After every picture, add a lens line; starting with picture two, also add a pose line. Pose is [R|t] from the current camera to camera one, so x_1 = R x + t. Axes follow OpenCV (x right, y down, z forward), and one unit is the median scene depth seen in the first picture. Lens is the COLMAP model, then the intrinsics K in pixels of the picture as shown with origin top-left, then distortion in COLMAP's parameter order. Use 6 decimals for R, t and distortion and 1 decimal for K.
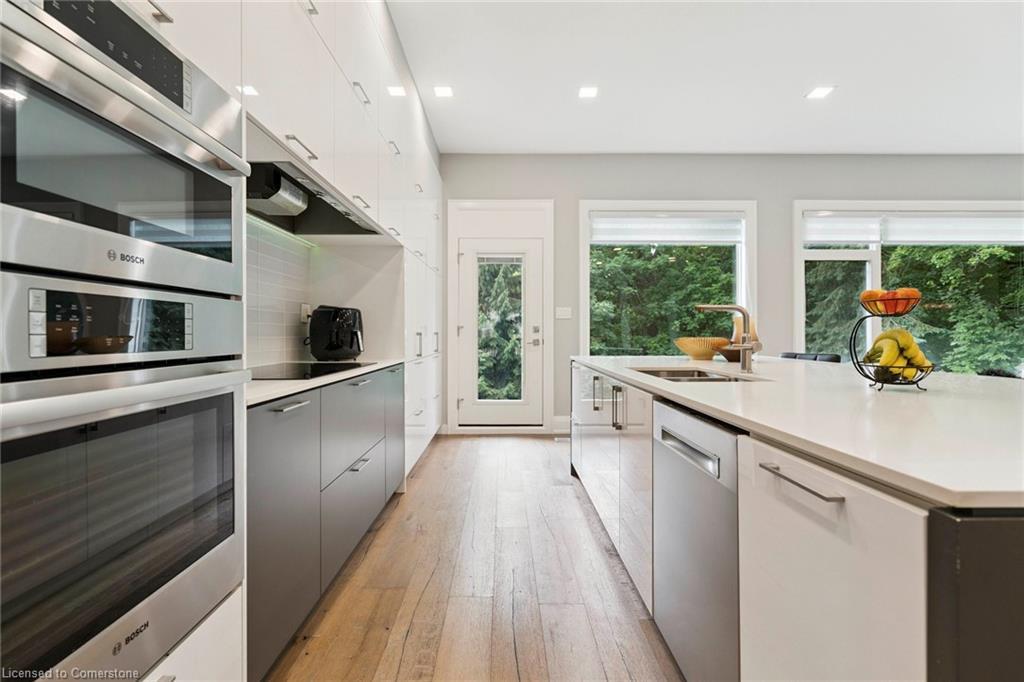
lens RADIAL K [[463.7, 0, 507.0], [0, 463.7, 338.3], [0, 0, 1]] dist [-0.004120, 0.002245]
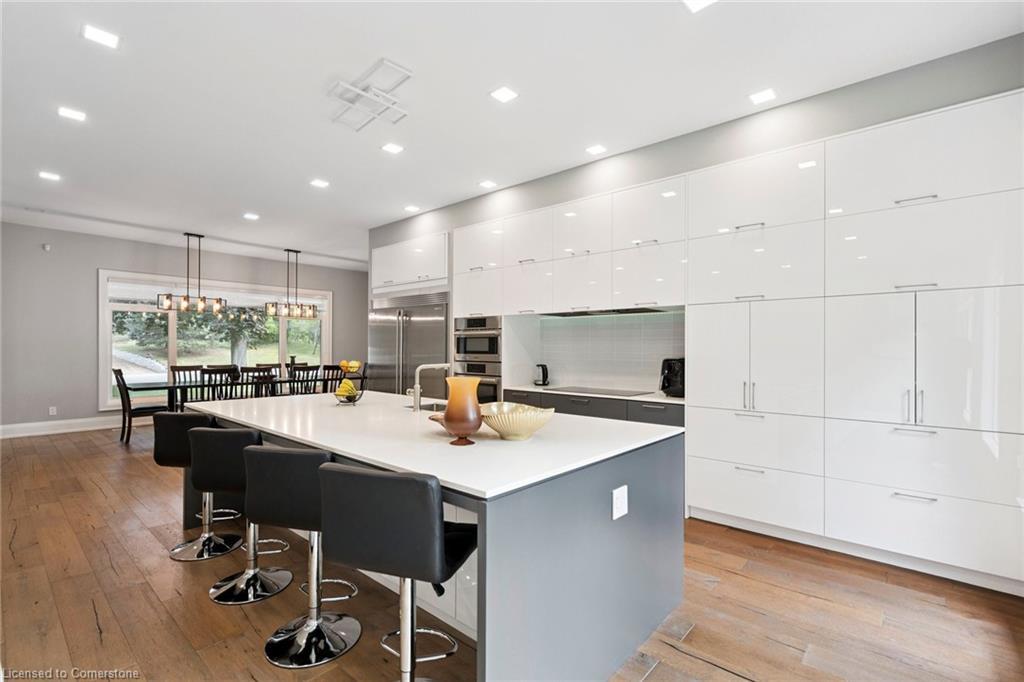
lens RADIAL K [[463.7, 0, 517.0], [0, 463.7, 347.8], [0, 0, 1]] dist [-0.004120, 0.002245]
pose [[-0.652152, 0.003597, -0.758079, 0.564444], [-0.009819, 0.999865, 0.013191, -0.062245], [0.758024, 0.016046, -0.652029, 0.868272]]
